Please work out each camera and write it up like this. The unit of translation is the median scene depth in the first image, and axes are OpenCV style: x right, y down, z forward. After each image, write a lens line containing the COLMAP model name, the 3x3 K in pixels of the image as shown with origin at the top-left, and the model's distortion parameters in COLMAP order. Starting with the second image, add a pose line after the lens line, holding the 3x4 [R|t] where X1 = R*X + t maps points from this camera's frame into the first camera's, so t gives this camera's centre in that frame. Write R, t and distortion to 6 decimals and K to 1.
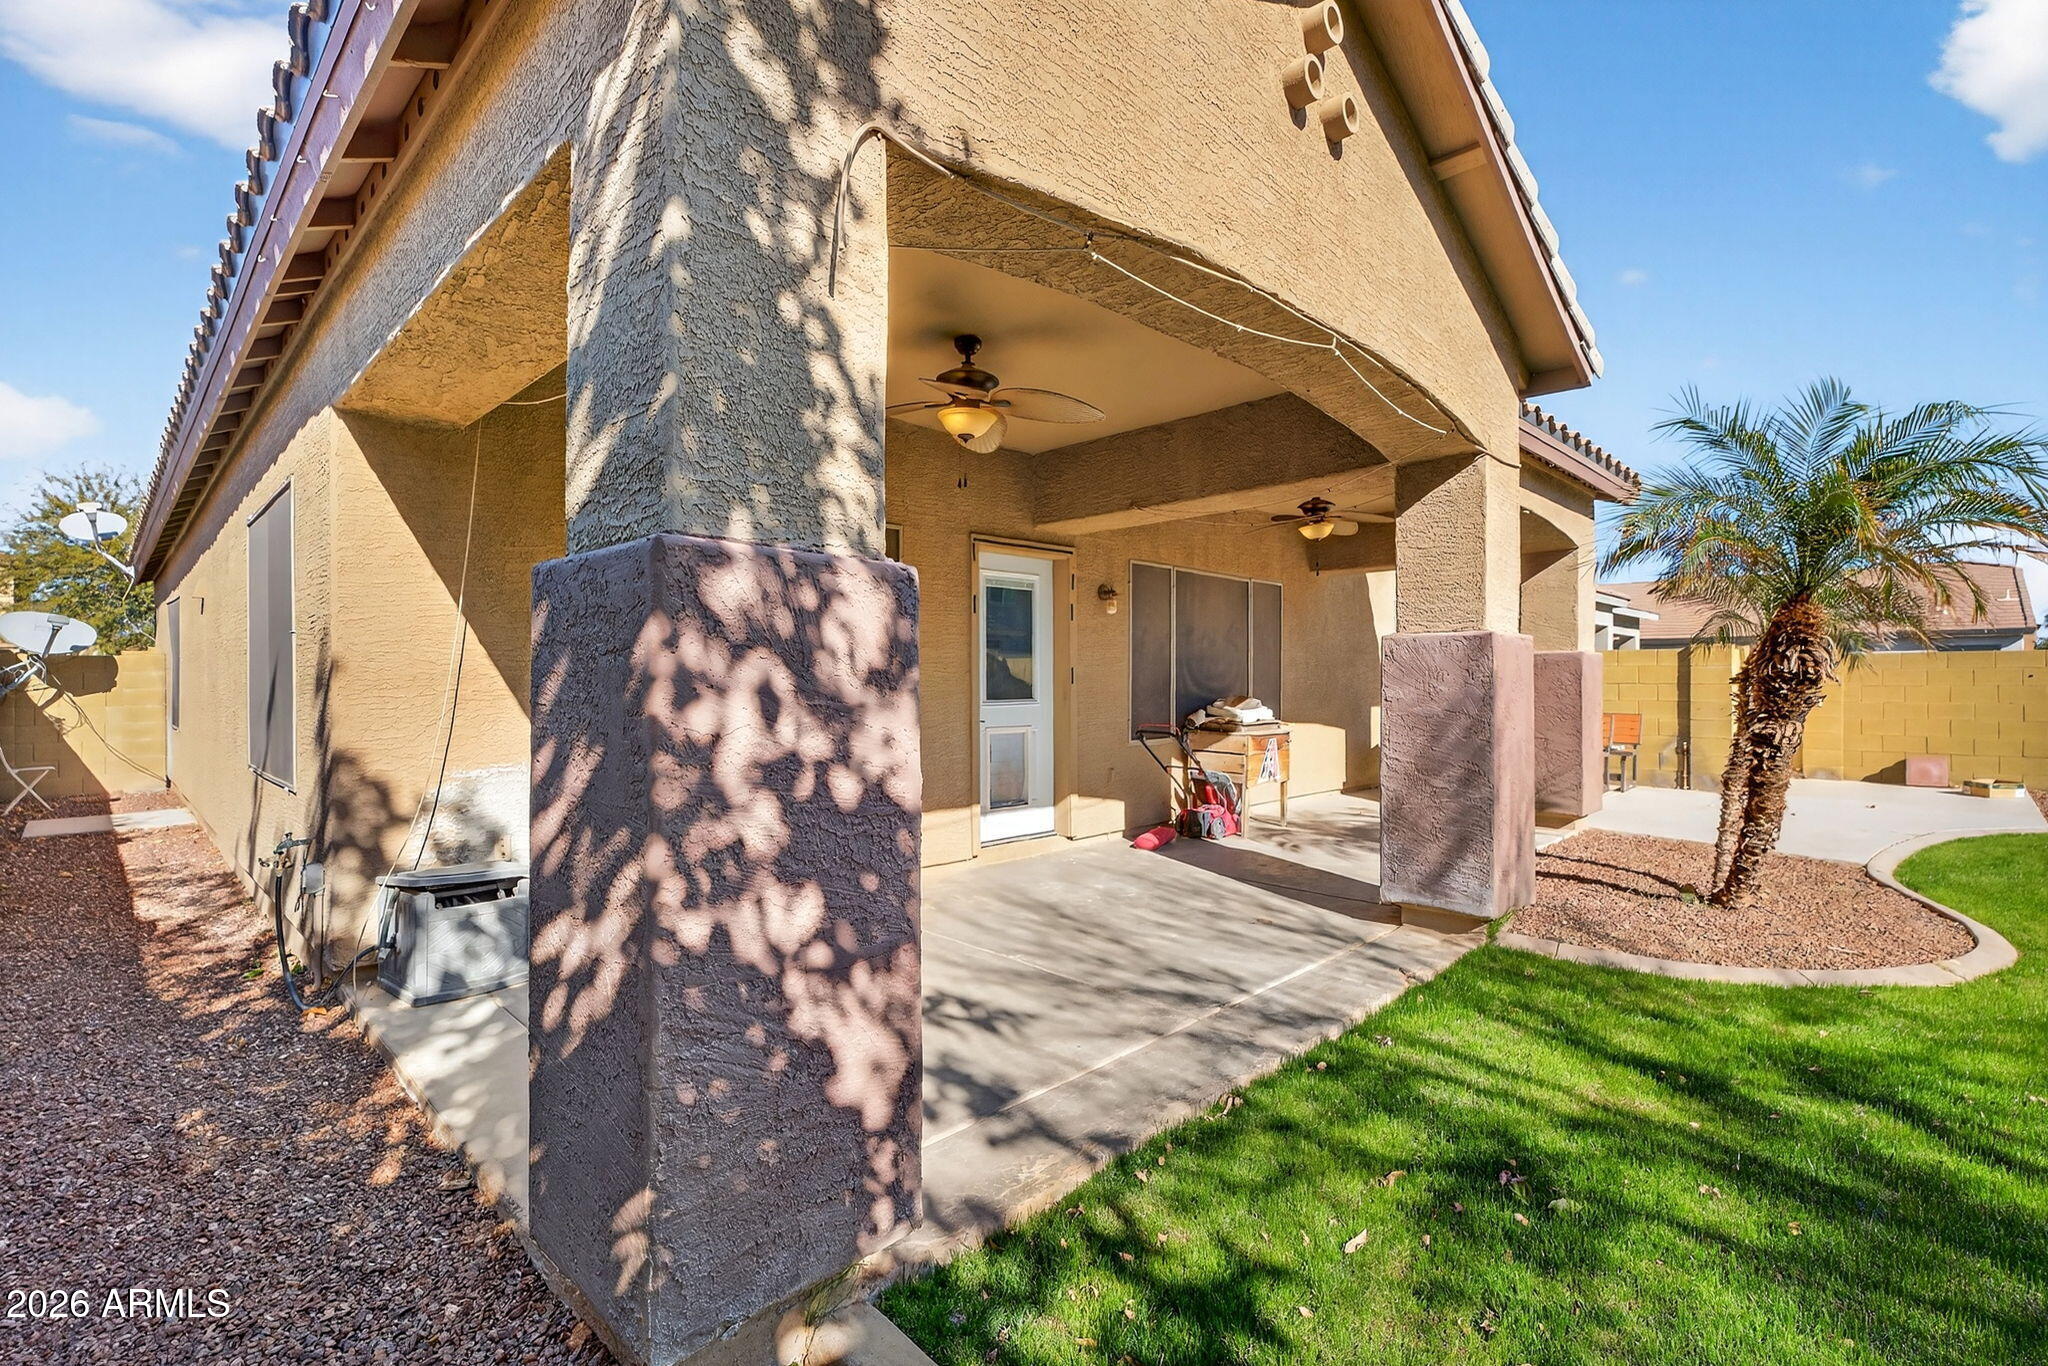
lens RADIAL K [[922.8, 0, 1029.4], [0, 922.8, 670.3], [0, 0, 1]] dist [-0.026758, 0.009534]
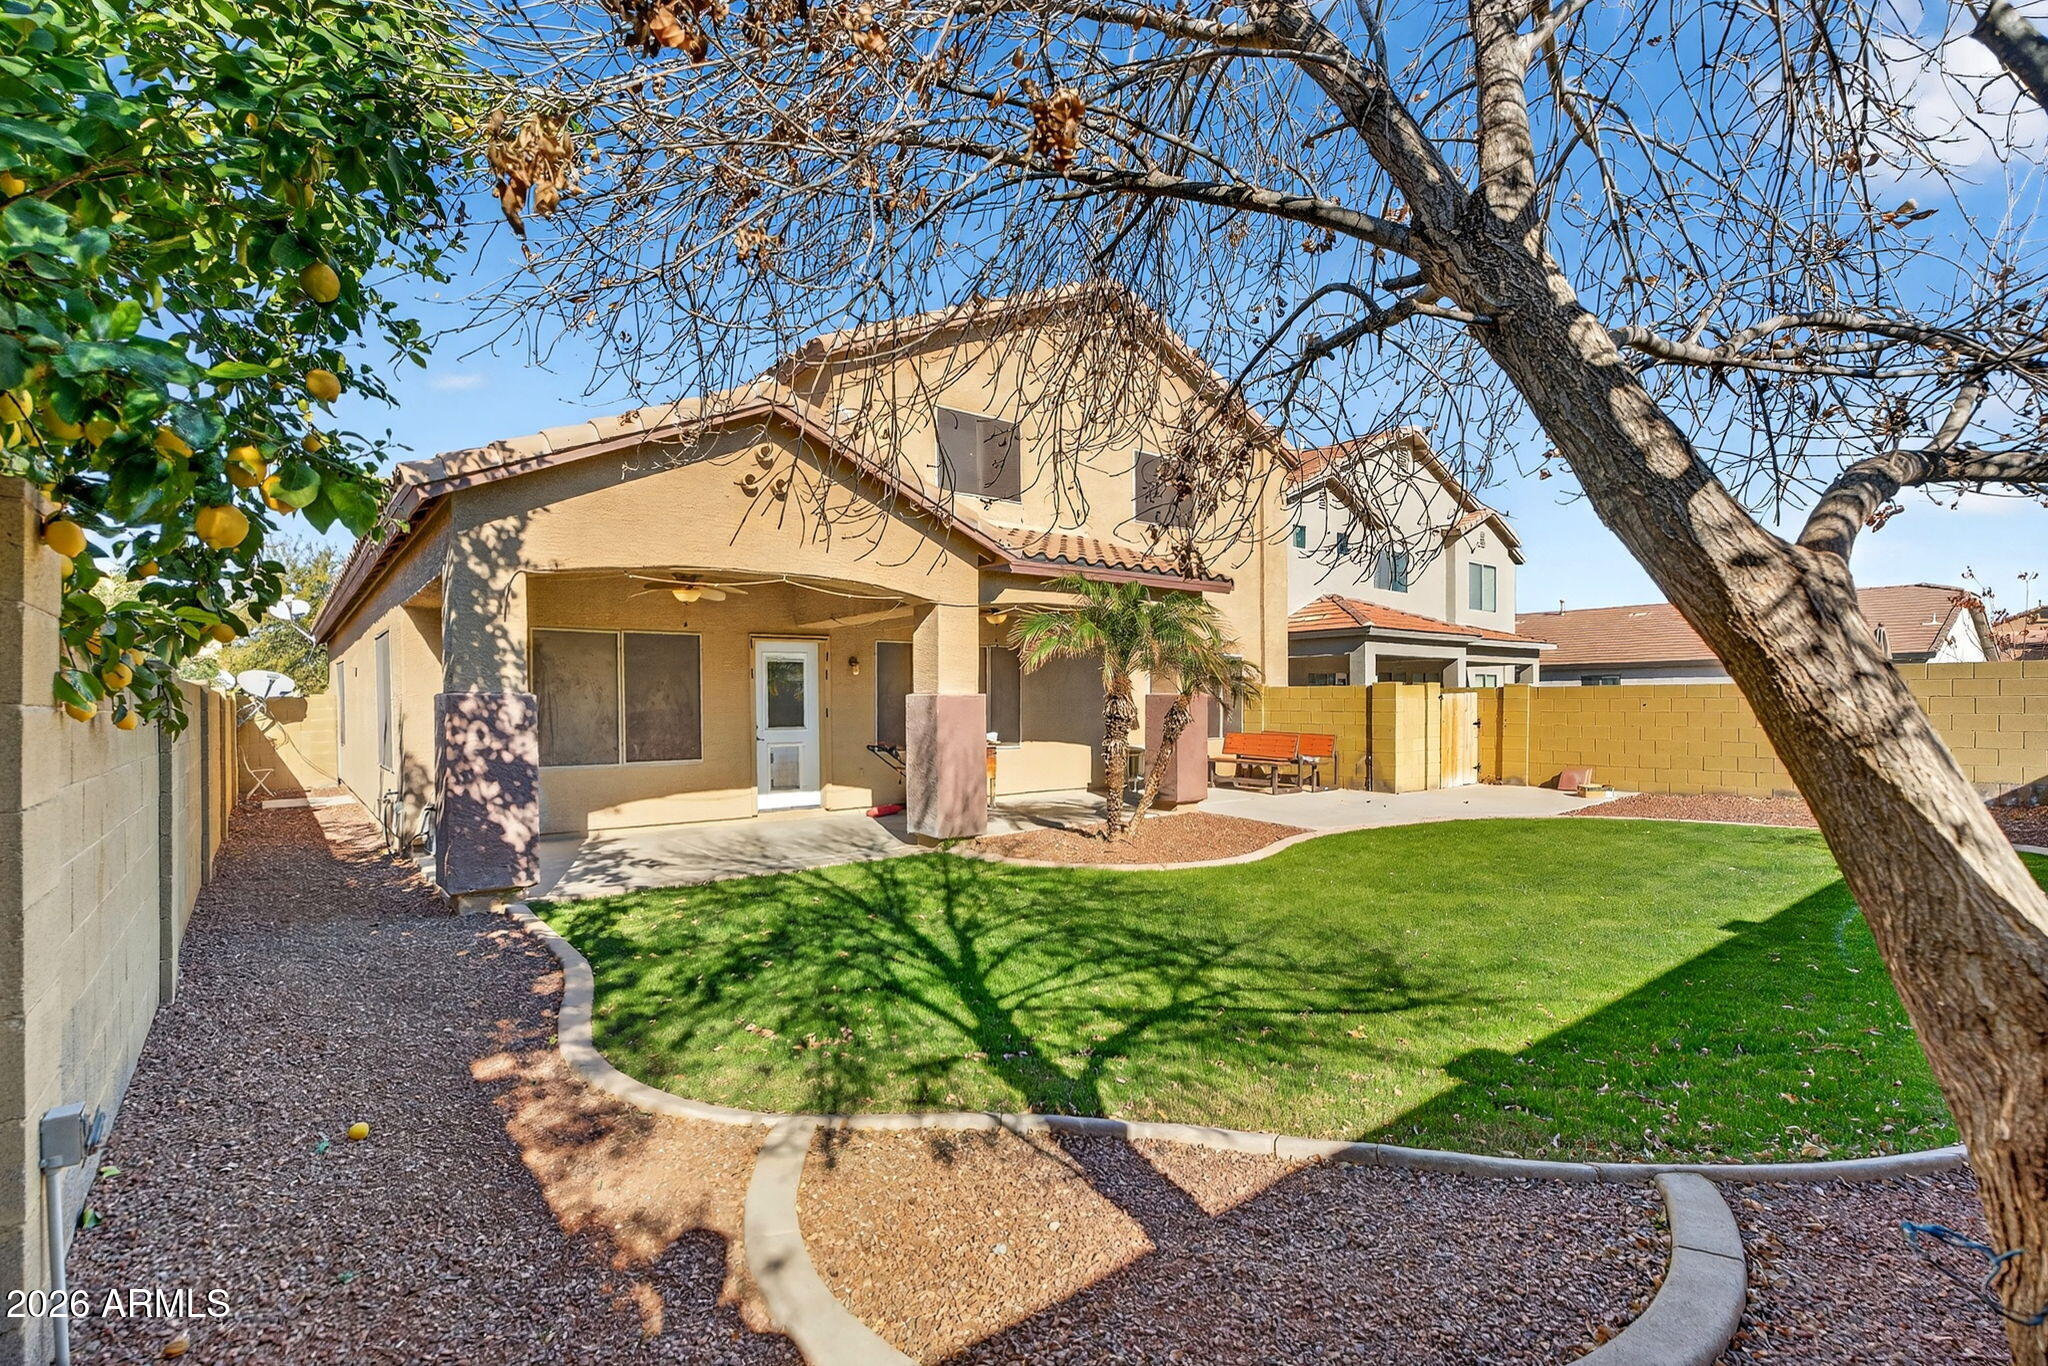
lens RADIAL K [[921.5, 0, 1014.4], [0, 921.5, 700.5], [0, 0, 1]] dist [-0.012360, 0.001118]
pose [[0.992659, -0.005779, -0.120808, 2.200941], [0.007204, 0.999909, 0.011367, -0.122609], [0.120731, -0.012154, 0.992611, -2.338986]]
